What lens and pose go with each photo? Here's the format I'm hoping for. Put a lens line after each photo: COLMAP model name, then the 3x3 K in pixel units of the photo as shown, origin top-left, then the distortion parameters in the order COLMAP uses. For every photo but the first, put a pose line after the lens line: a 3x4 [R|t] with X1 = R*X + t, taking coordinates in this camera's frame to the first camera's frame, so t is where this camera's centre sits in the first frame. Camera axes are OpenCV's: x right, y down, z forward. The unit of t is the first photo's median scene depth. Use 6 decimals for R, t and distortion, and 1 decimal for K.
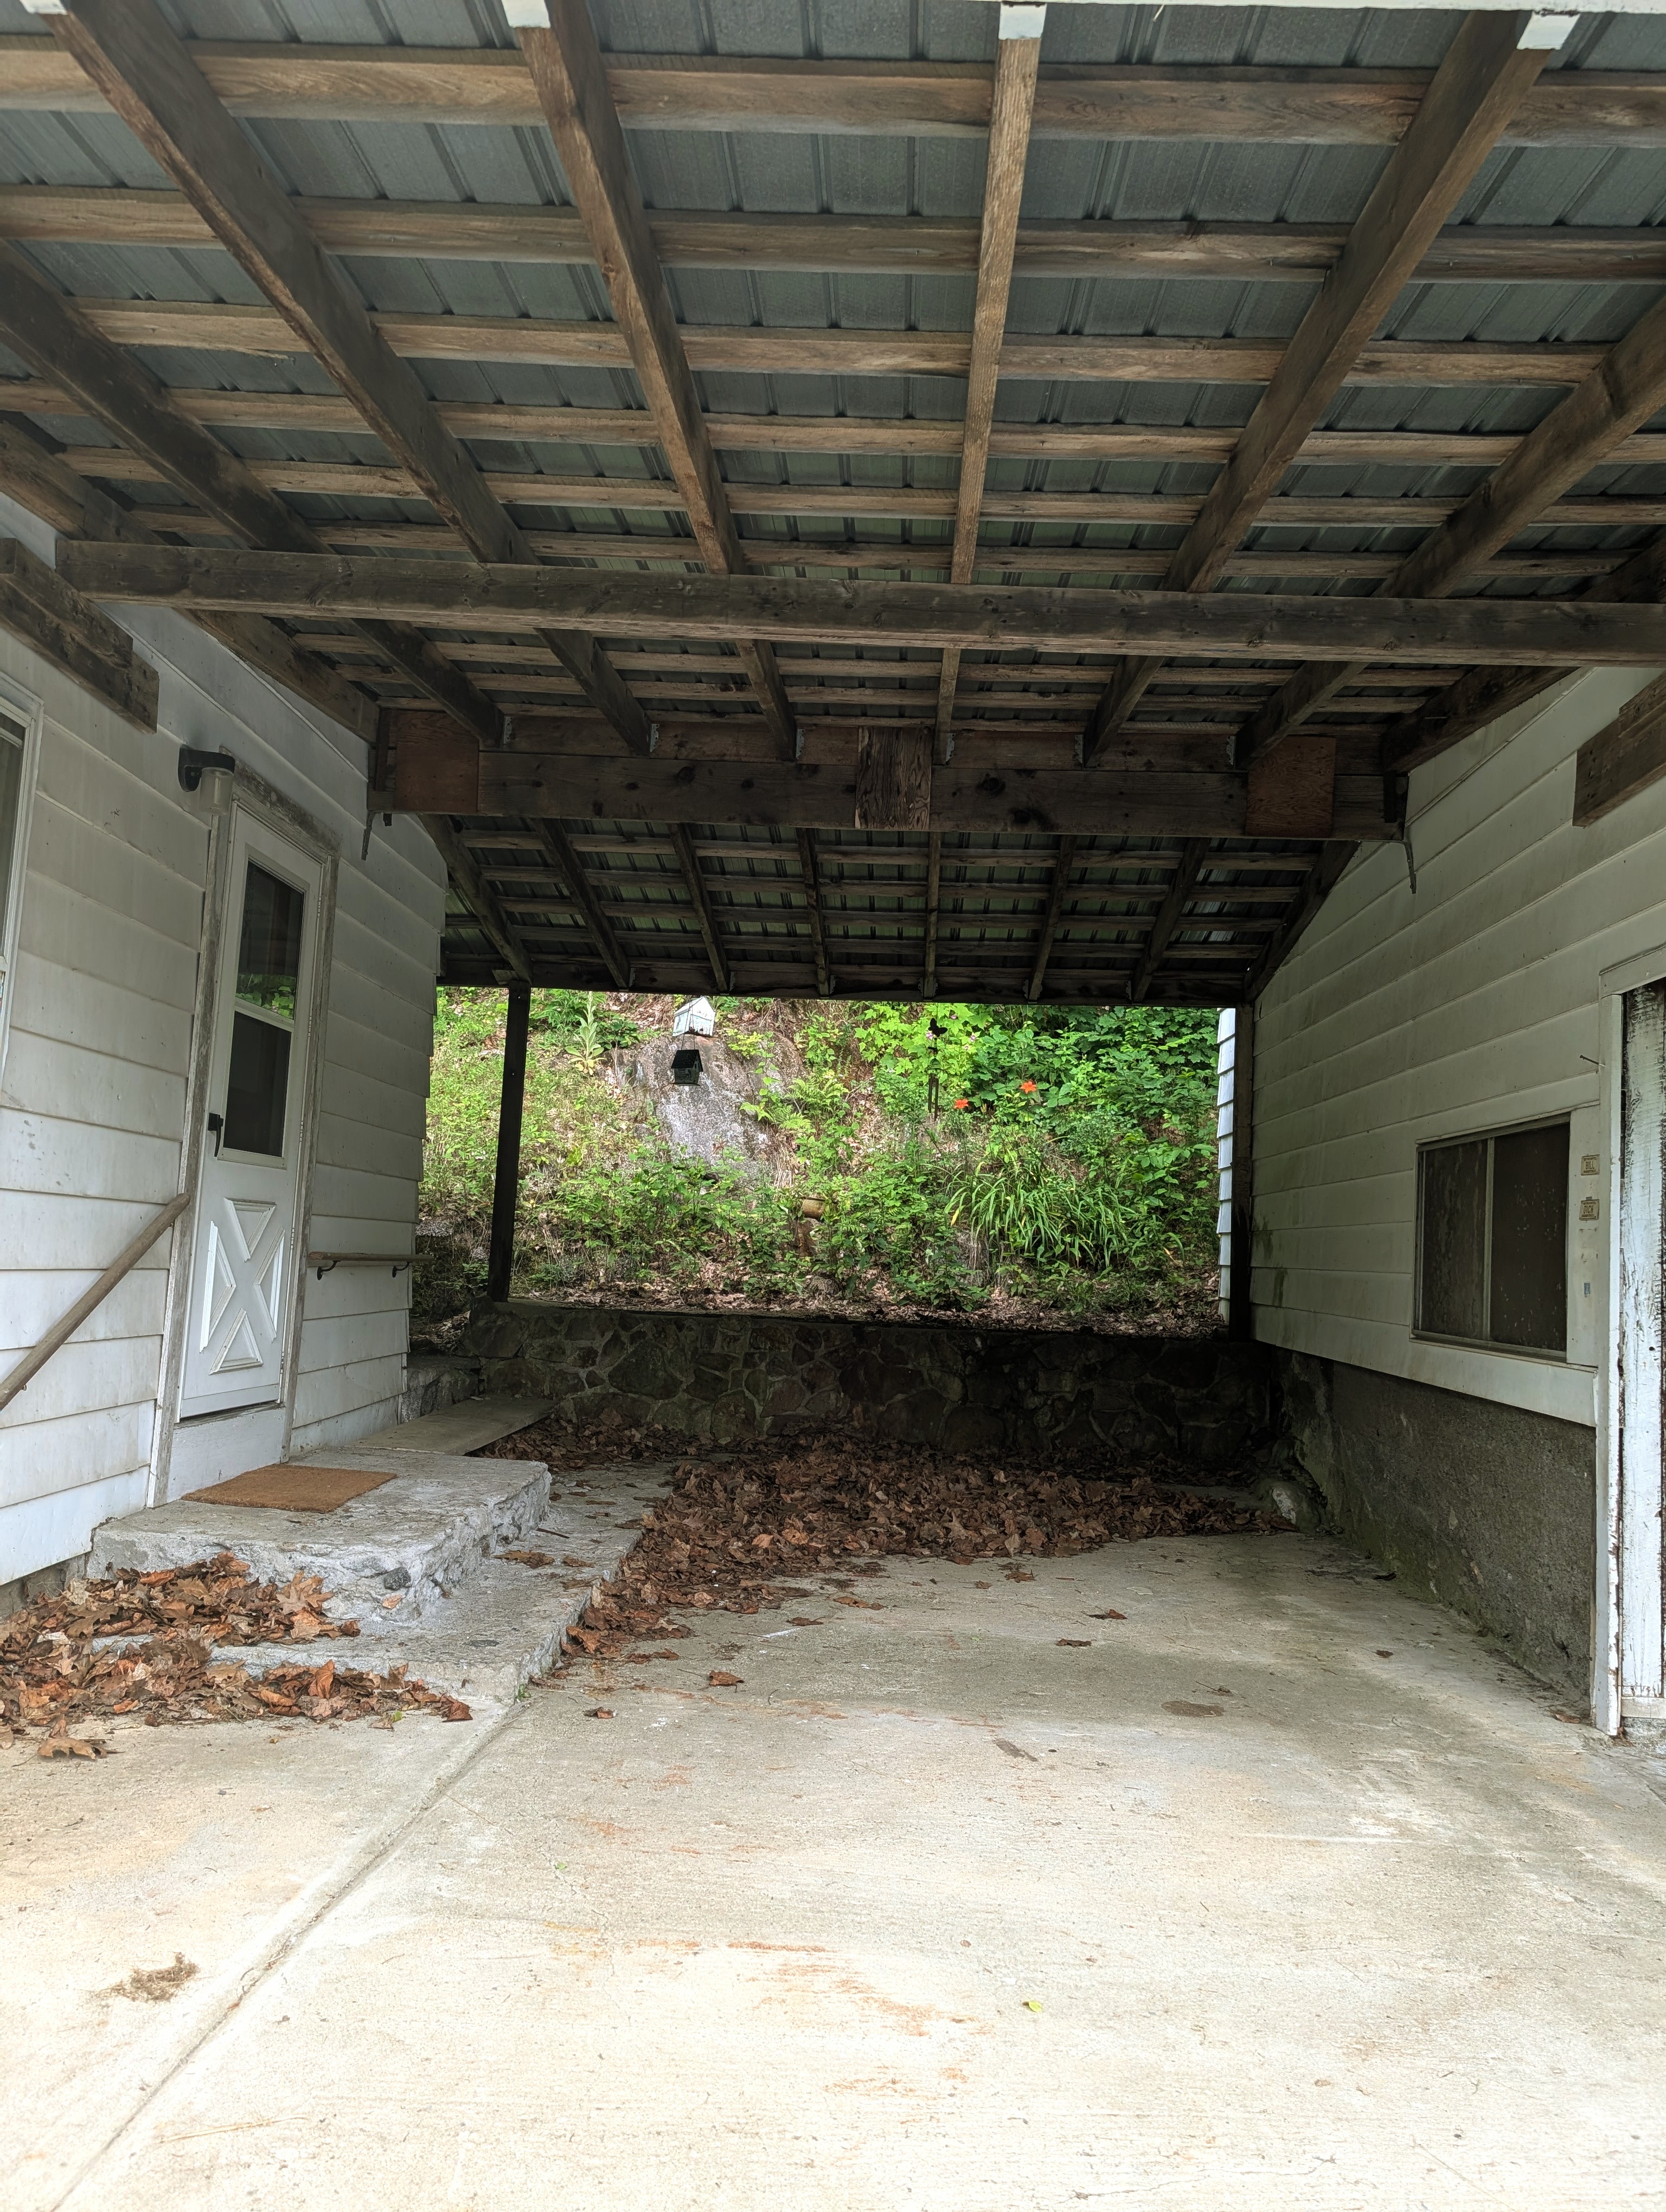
lens RADIAL K [[1577.7, 0, 835.8], [0, 1577.7, 1097.2], [0, 0, 1]] dist [0.036400, -0.006496]
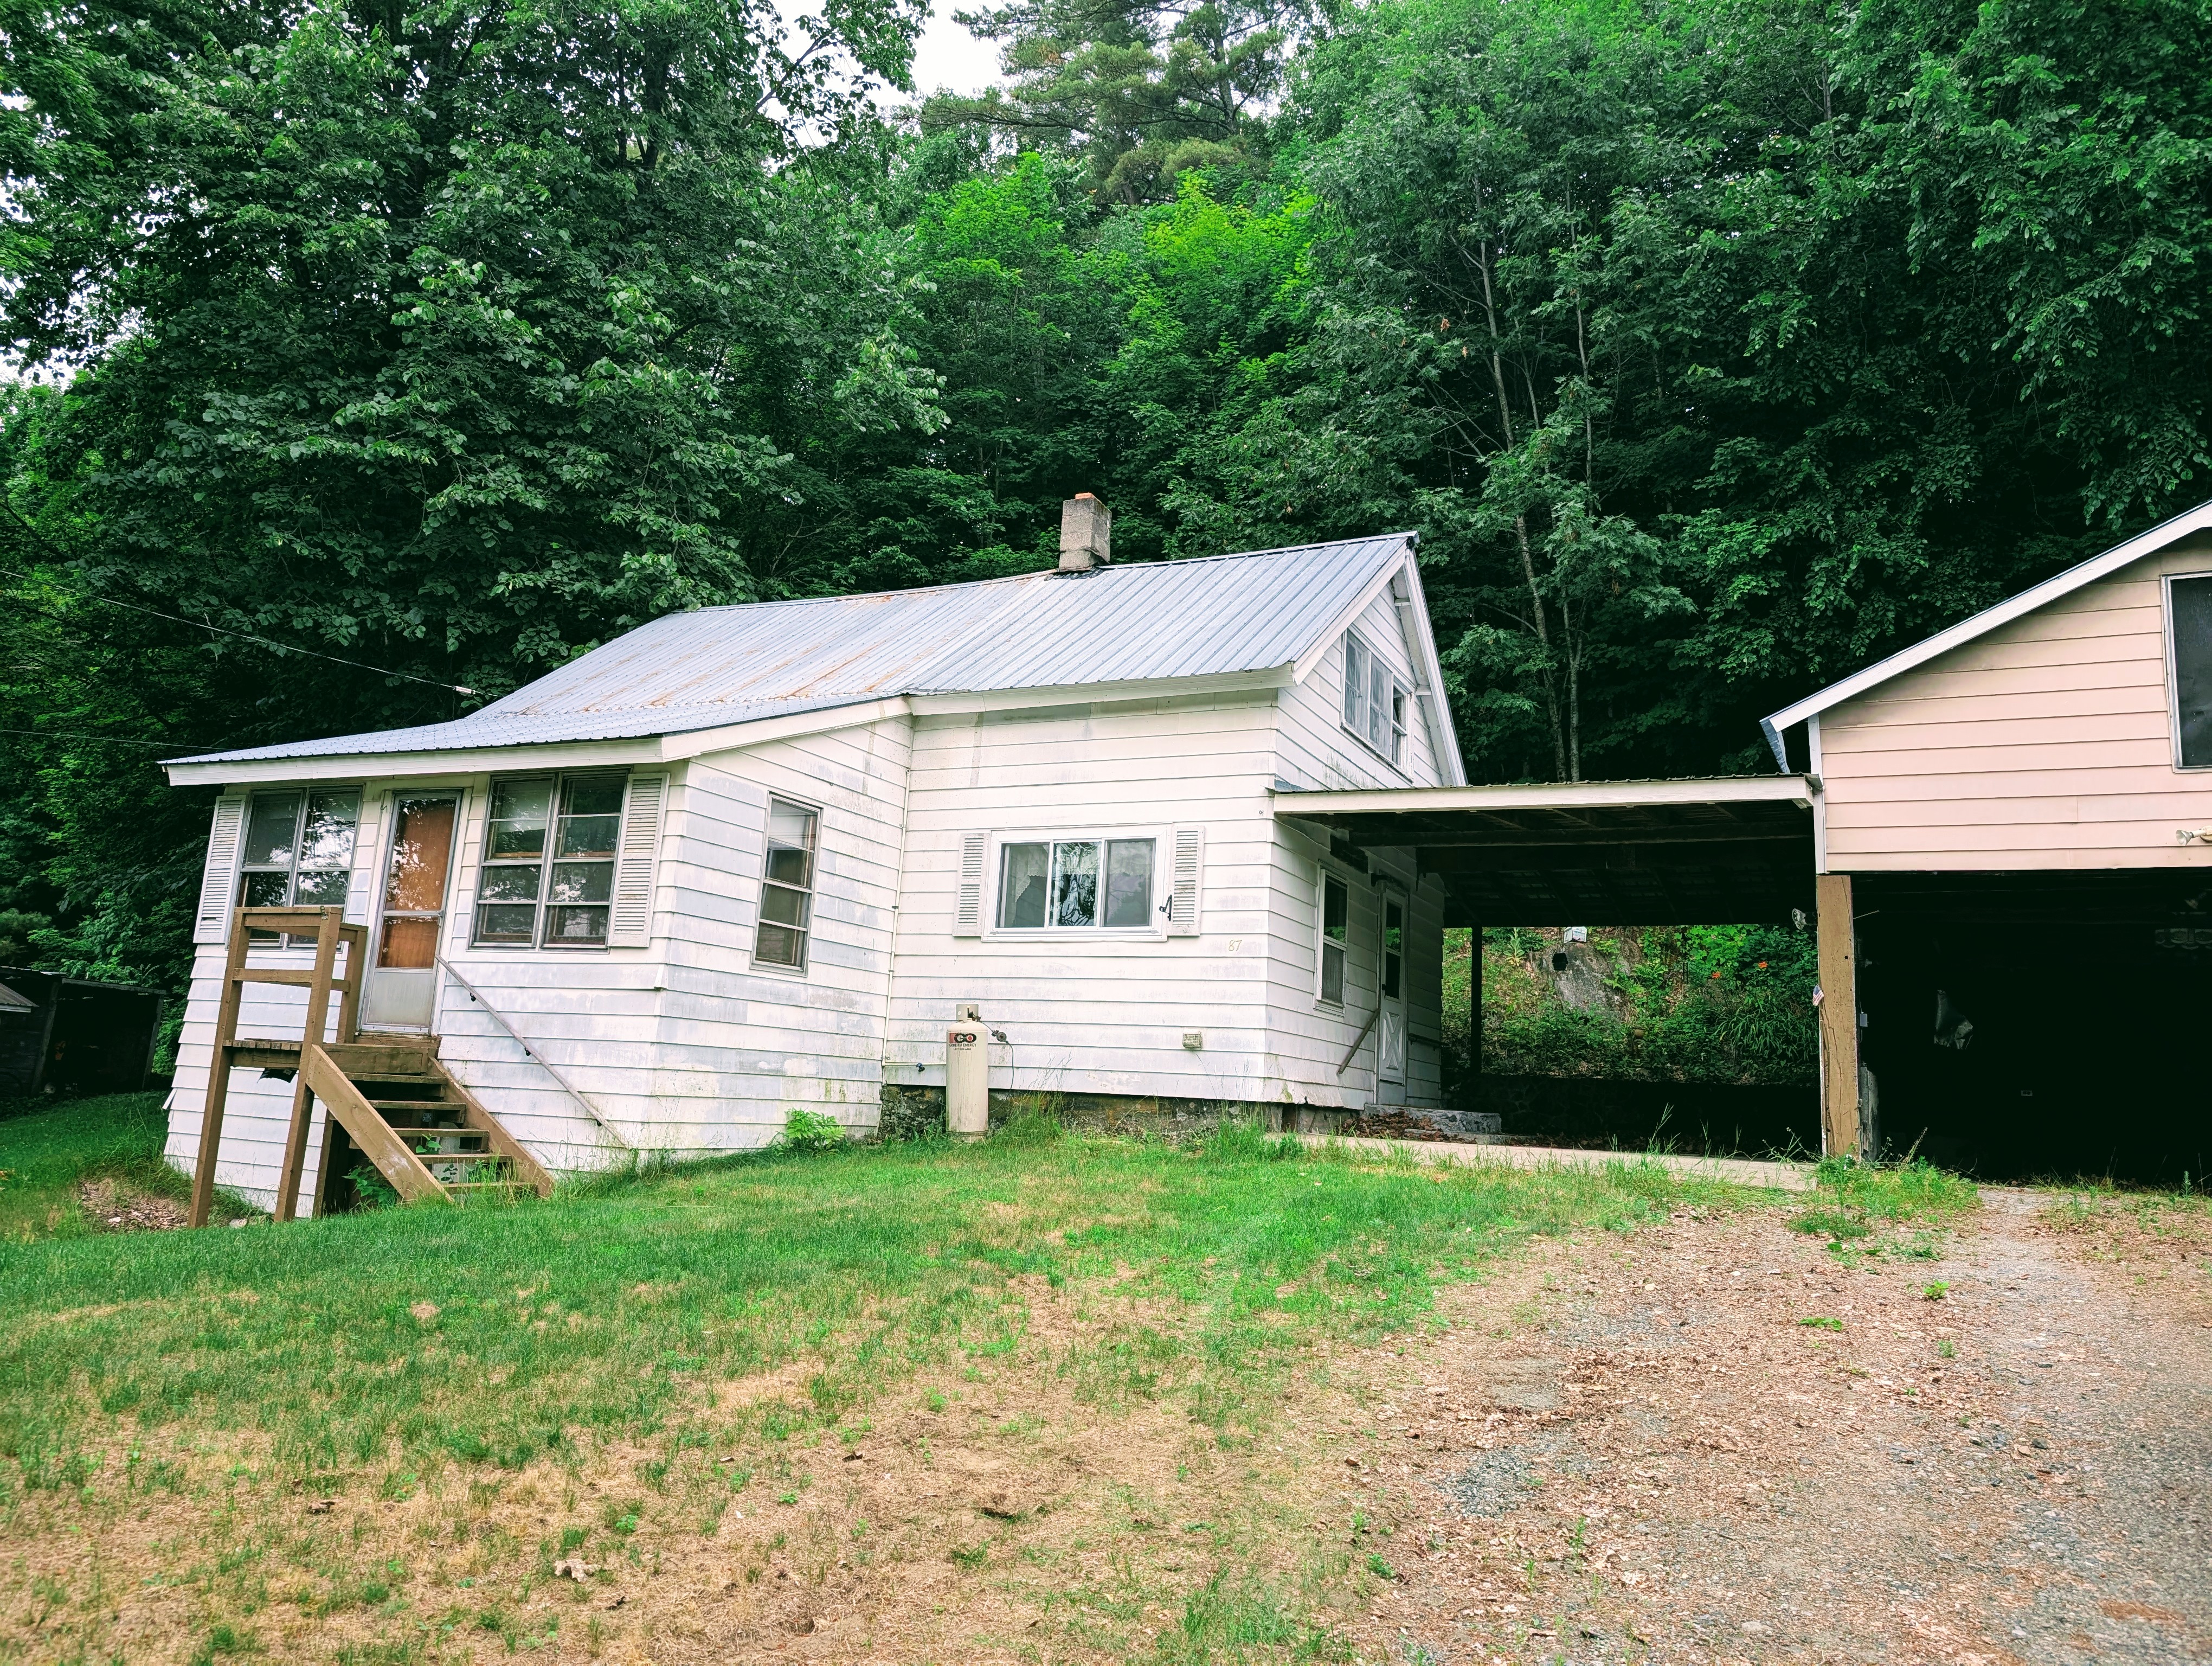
lens RADIAL K [[1577.7, 0, 1108.9], [0, 1577.7, 834.6], [0, 0, 1]] dist [0.036400, -0.006496]
pose [[0.909650, -0.071854, -0.409114, 0.192558], [0.031771, 0.994075, -0.103949, 0.010573], [0.414159, 0.081559, 0.906543, -0.963078]]
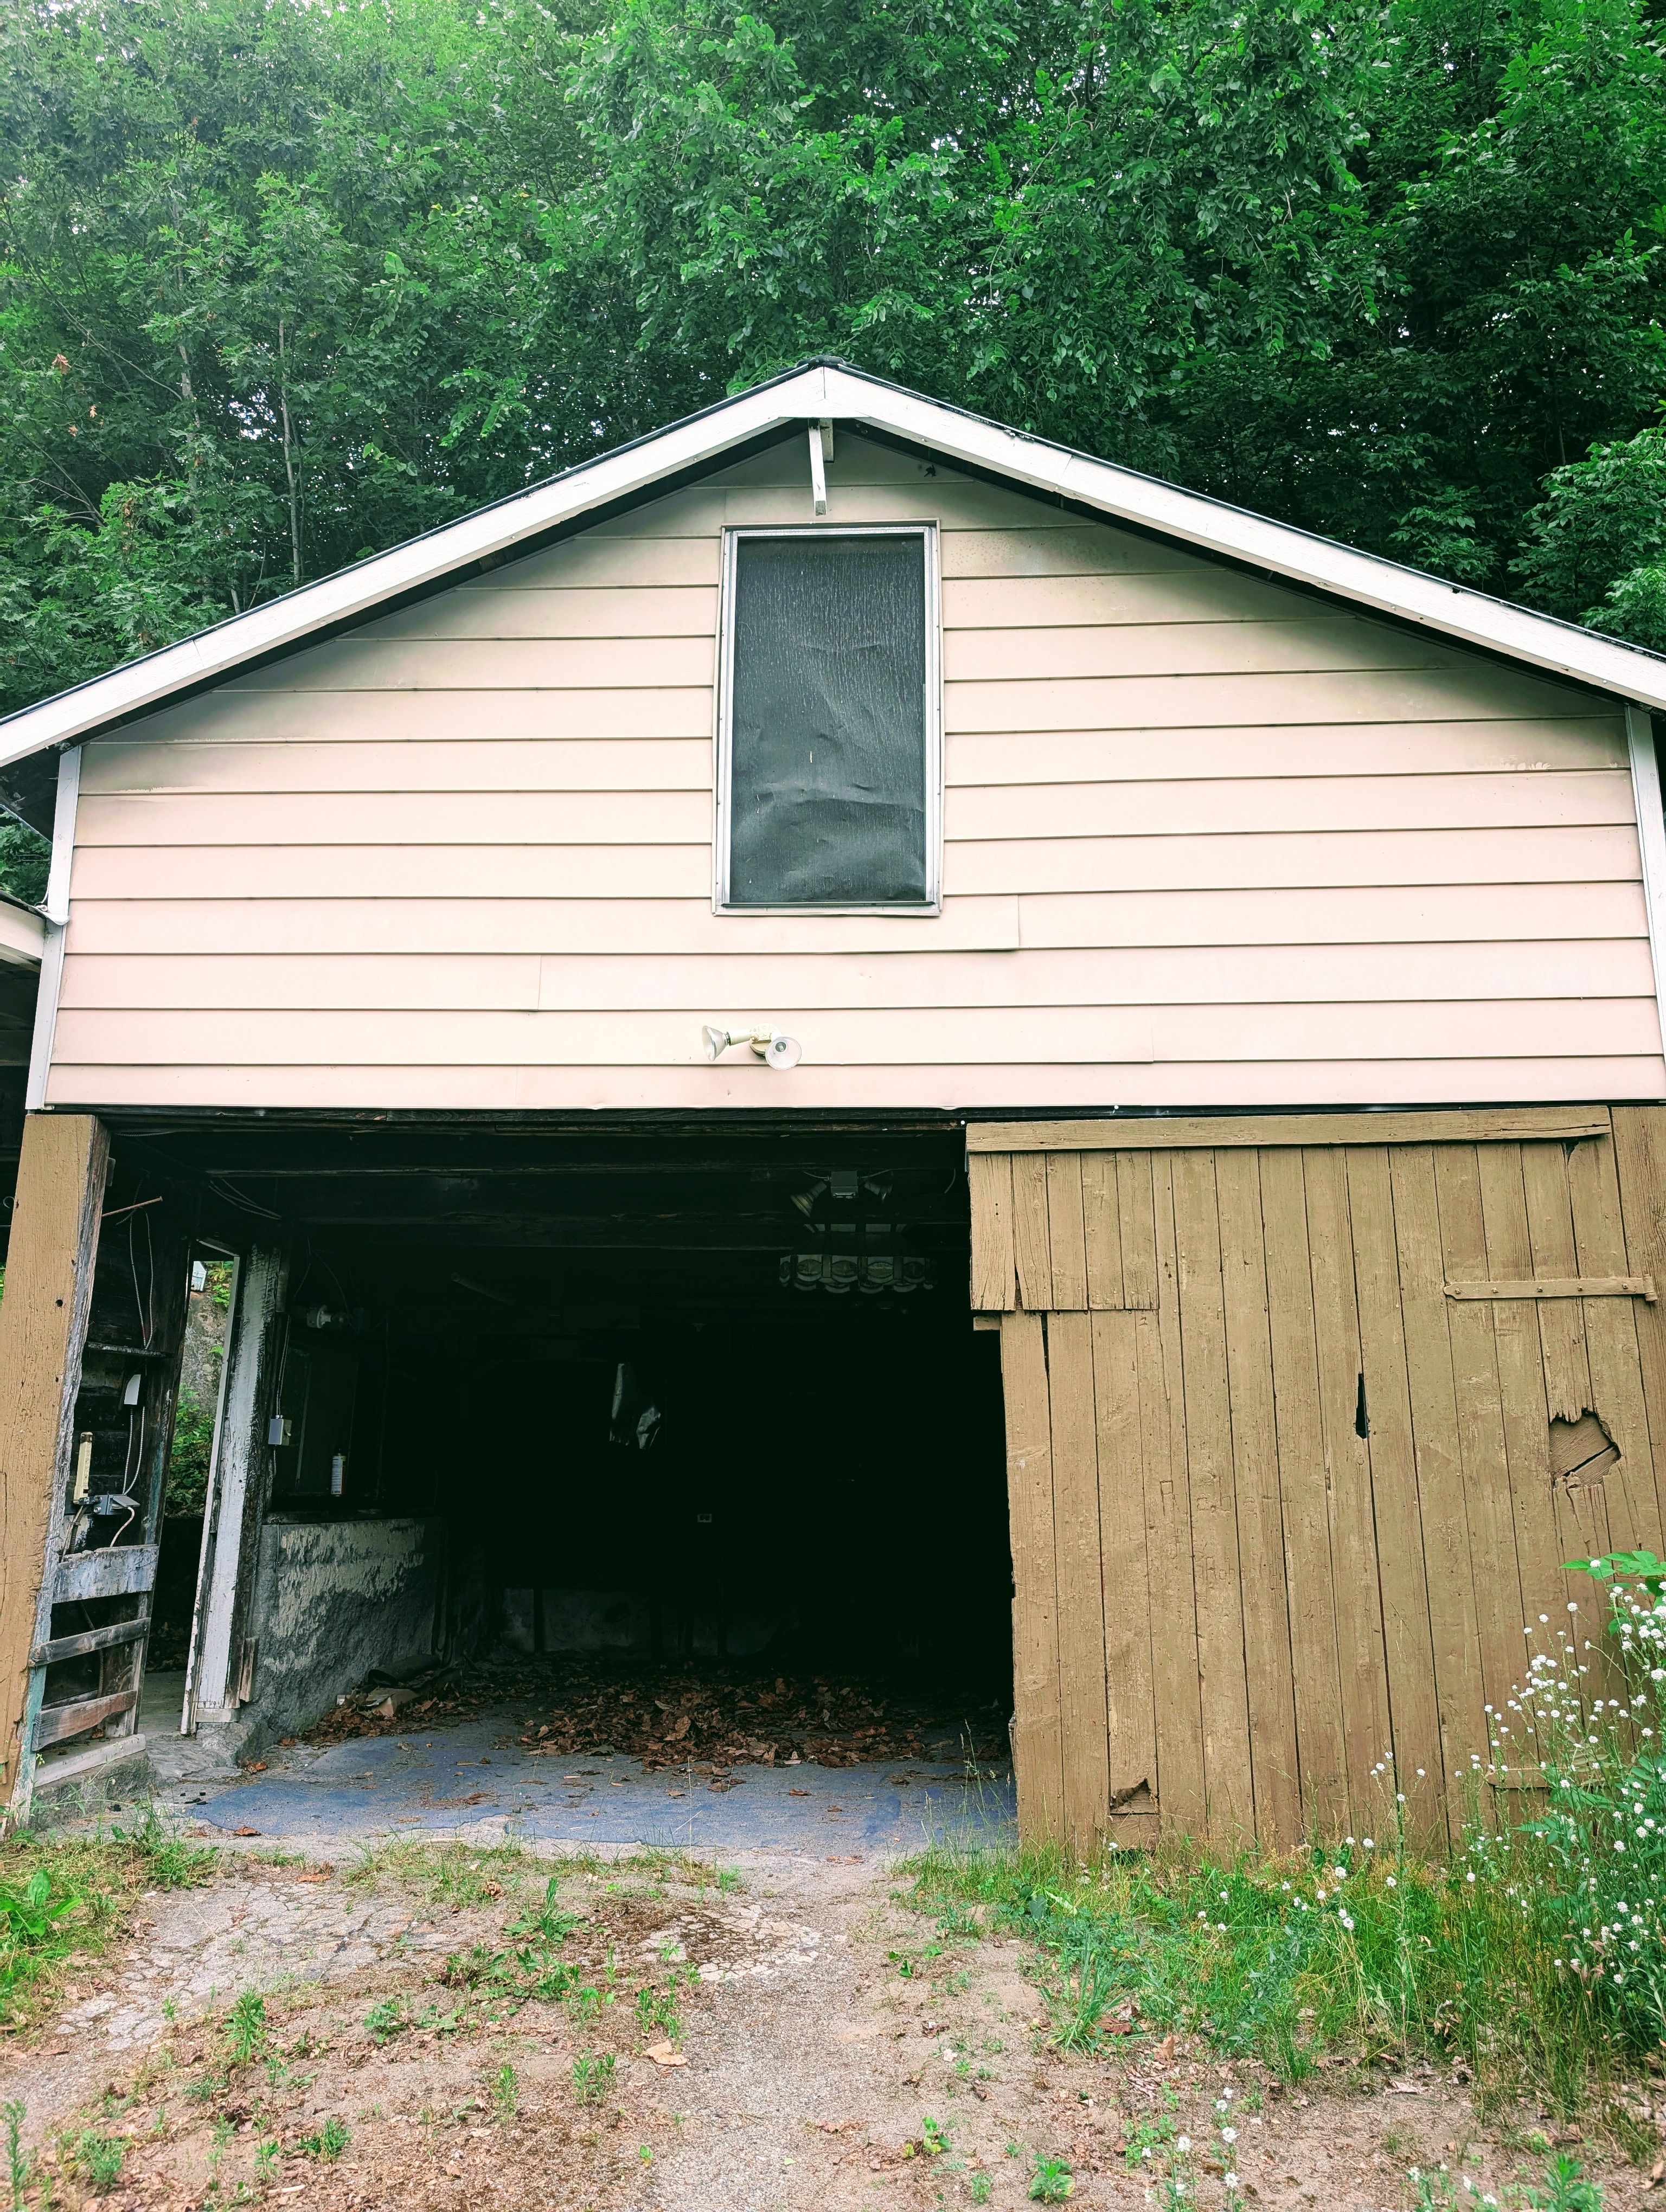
lens RADIAL K [[1577.7, 0, 827.7], [0, 1577.7, 1106.1], [0, 0, 1]] dist [0.036400, -0.006496]
pose [[0.999250, -0.031987, 0.021840, 0.412071], [0.034816, 0.988872, -0.144635, 0.014364], [-0.016970, 0.145287, 0.989244, -0.242916]]
